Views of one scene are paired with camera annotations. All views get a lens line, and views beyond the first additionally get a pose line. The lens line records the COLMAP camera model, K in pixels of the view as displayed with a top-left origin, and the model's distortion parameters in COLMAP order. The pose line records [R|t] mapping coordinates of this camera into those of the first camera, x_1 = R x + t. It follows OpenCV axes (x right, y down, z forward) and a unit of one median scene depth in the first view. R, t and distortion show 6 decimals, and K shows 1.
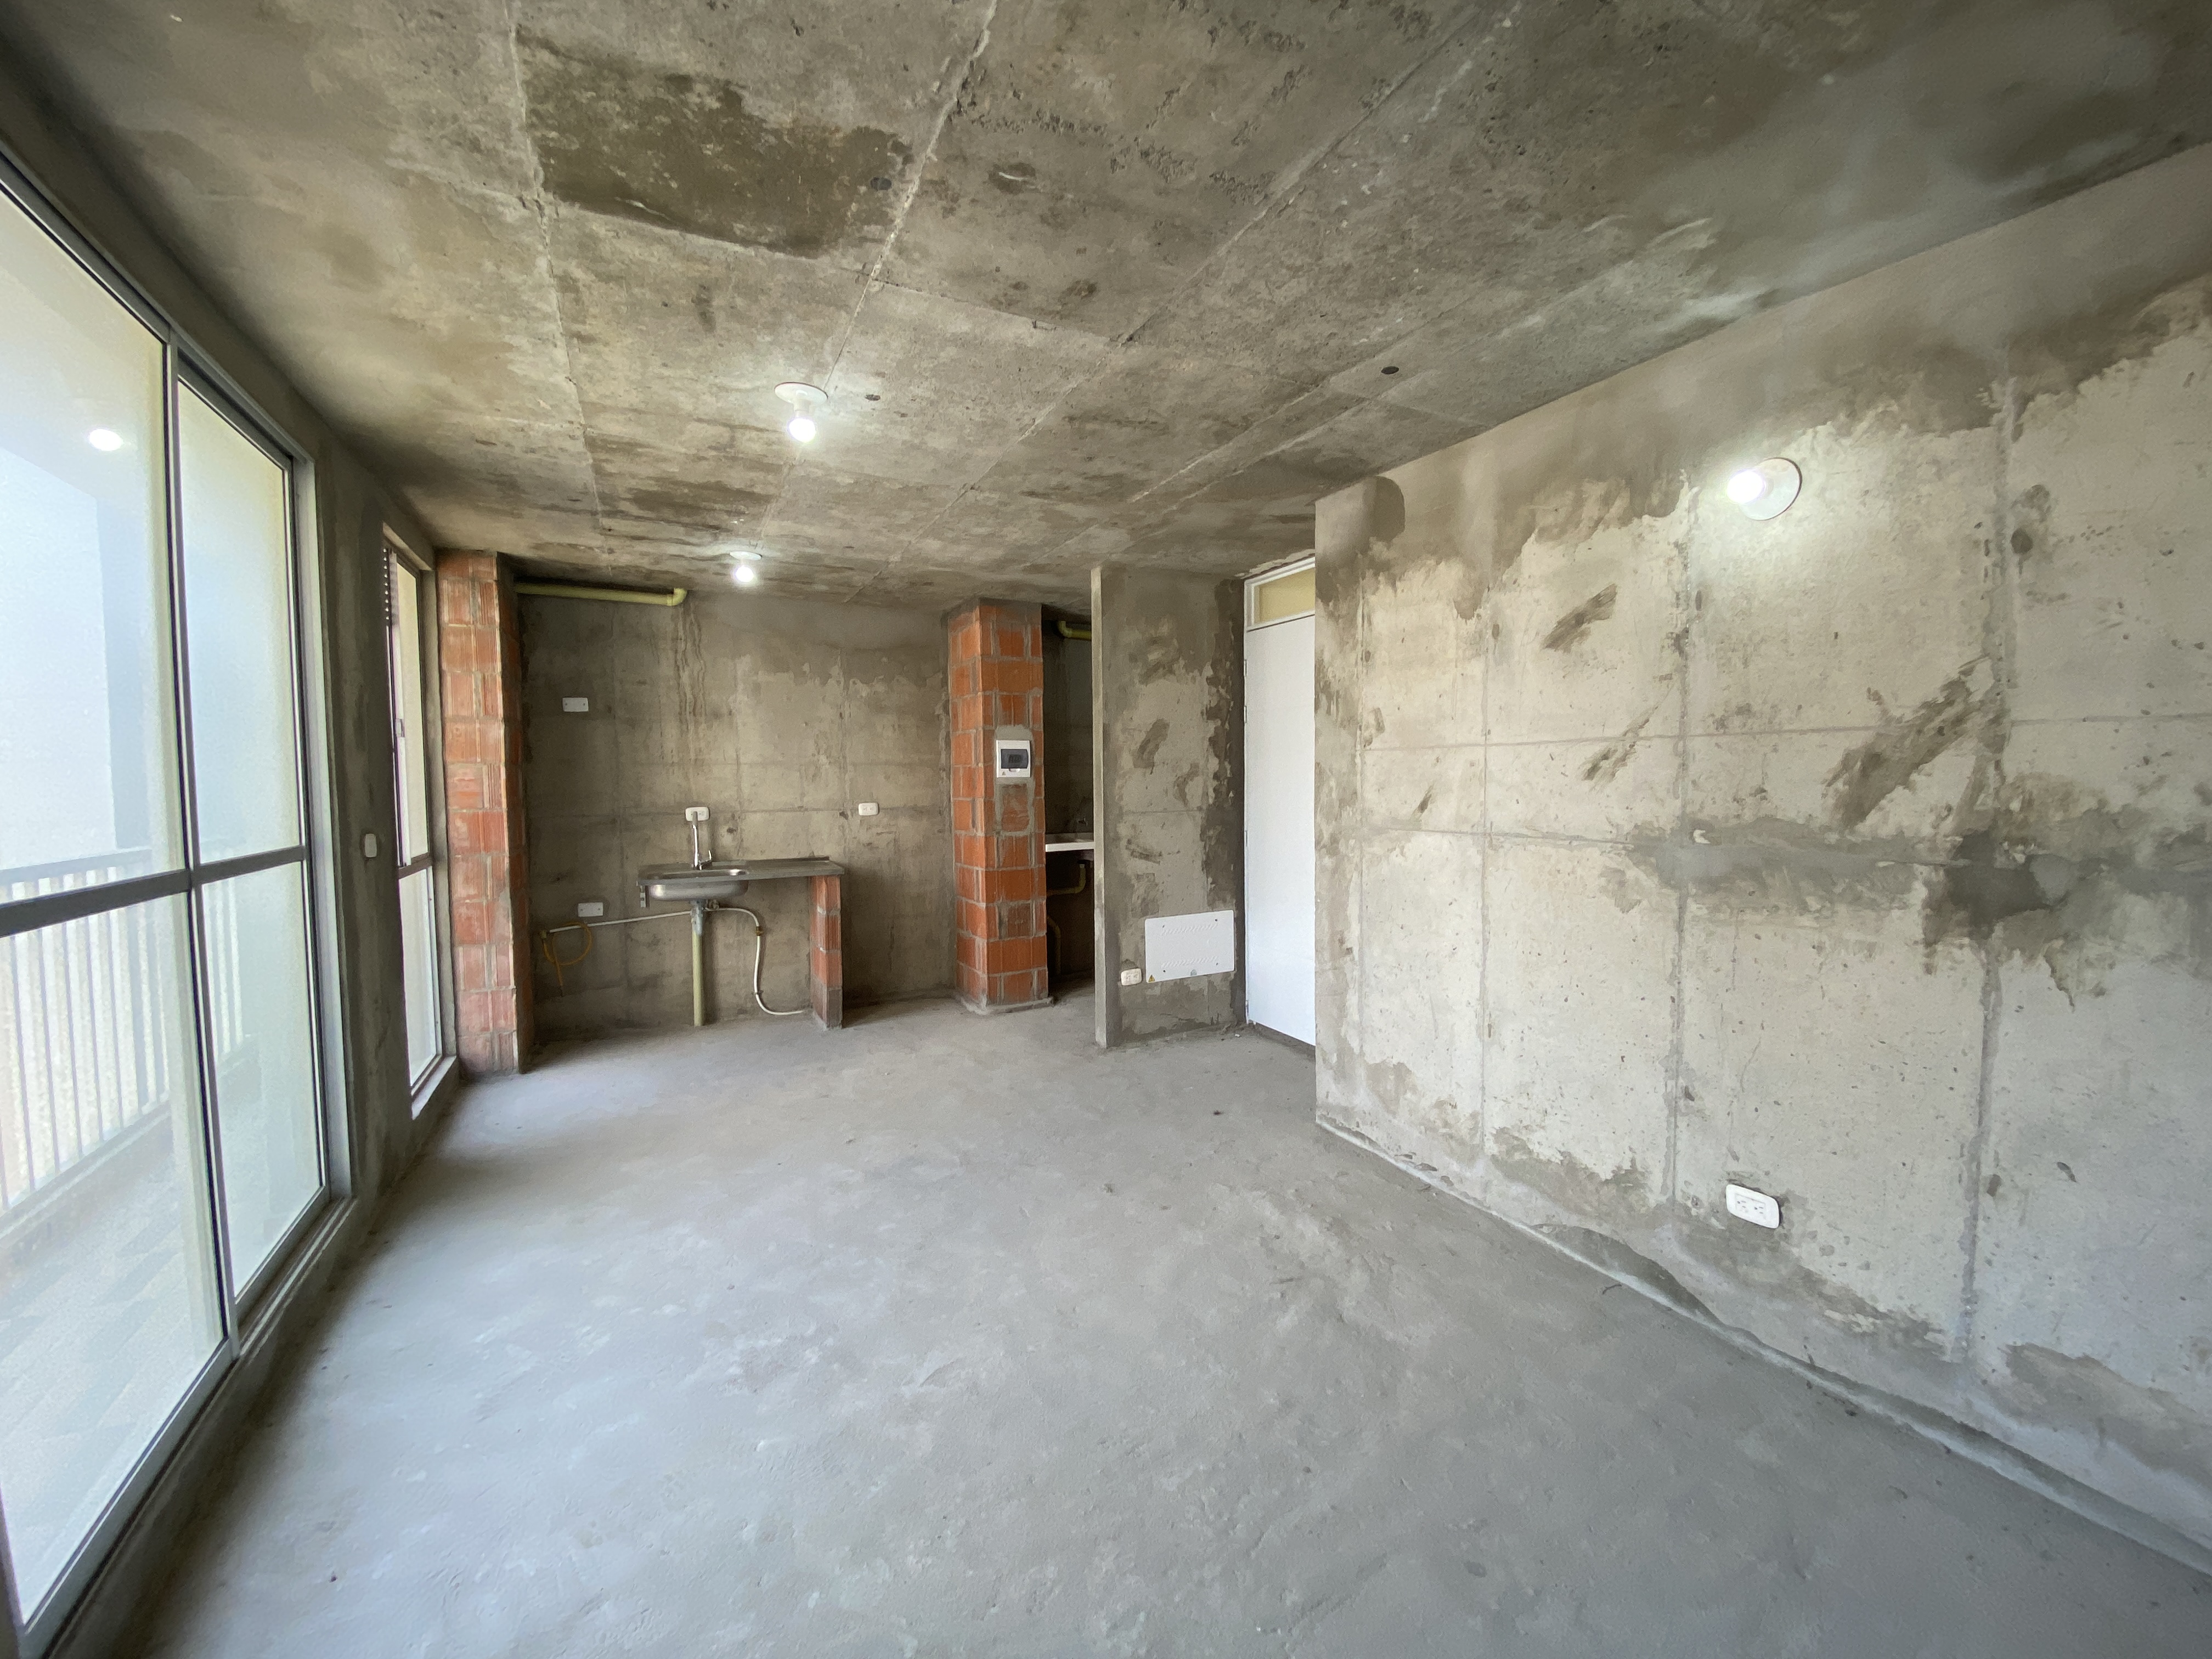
lens RADIAL K [[908.7, 0, 1159.8], [0, 908.7, 834.3], [0, 0, 1]] dist [-0.000228, -0.000035]
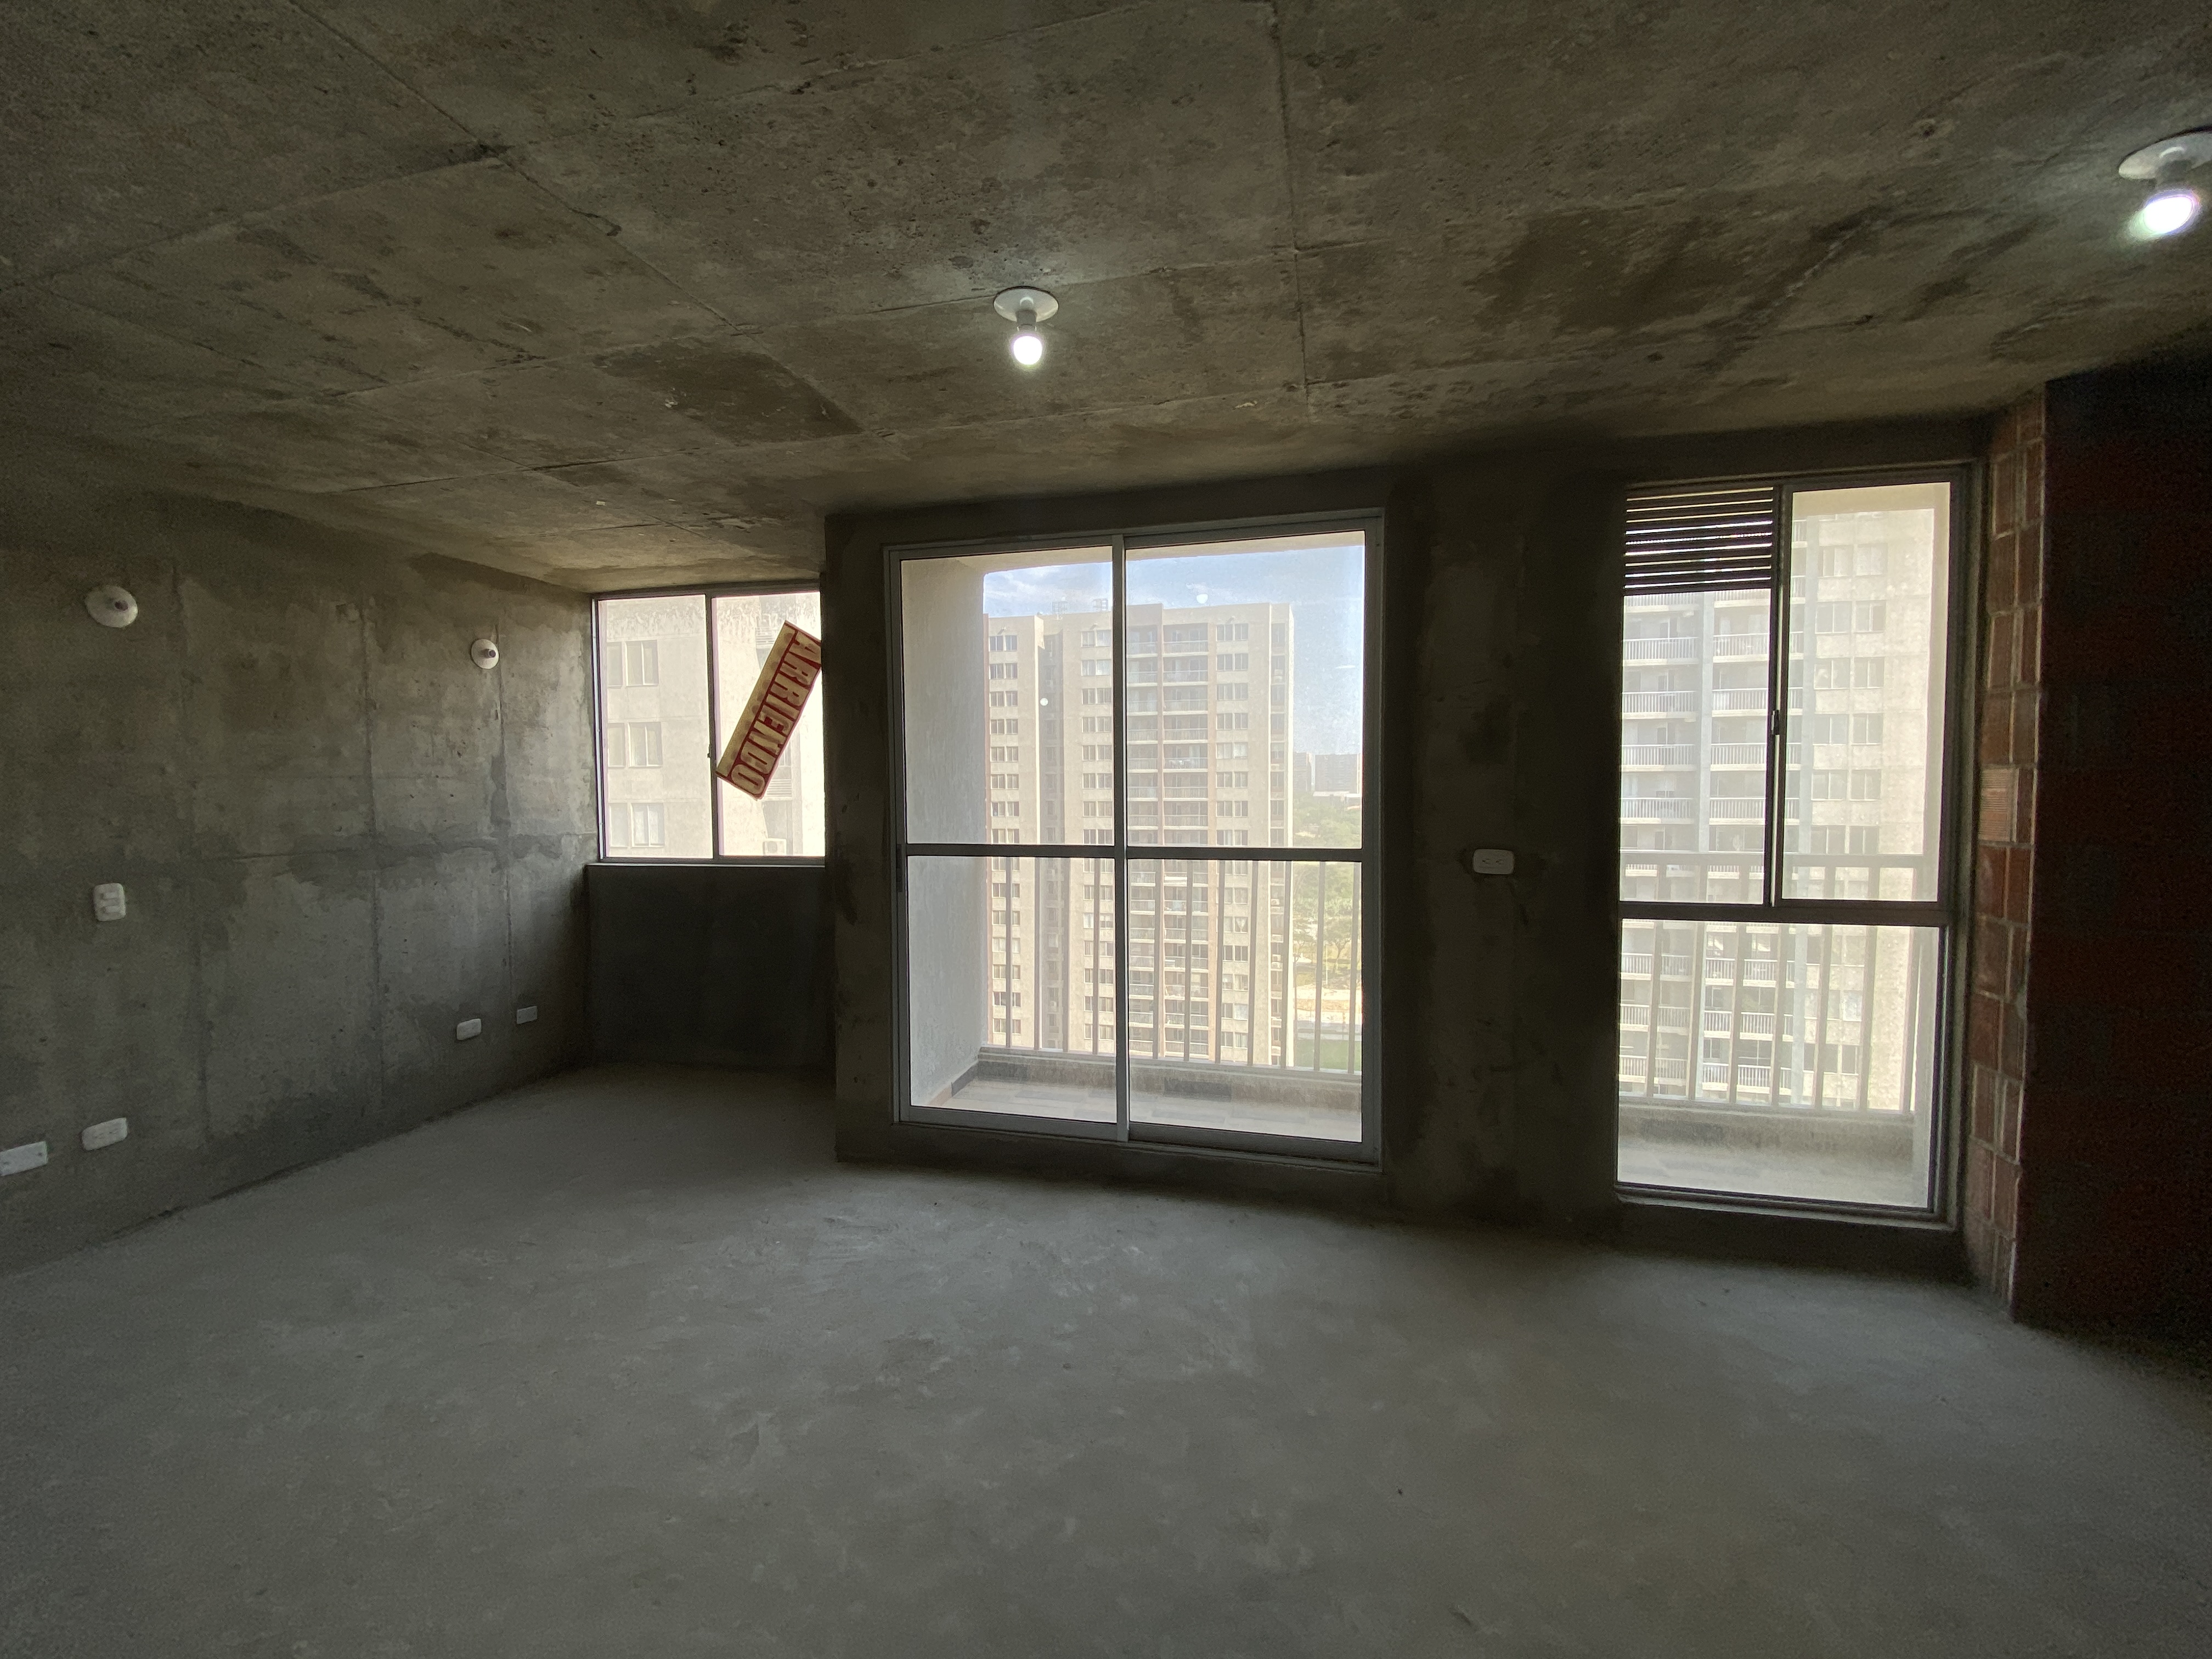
lens RADIAL K [[896.4, 0, 1099.7], [0, 896.4, 823.8], [0, 0, 1]] dist [0.035986, -0.027567]
pose [[-0.703932, 0.044138, -0.708895, 0.059533], [-0.034251, 0.994797, 0.095950, -0.061707], [0.709441, 0.091823, -0.698757, 0.796911]]
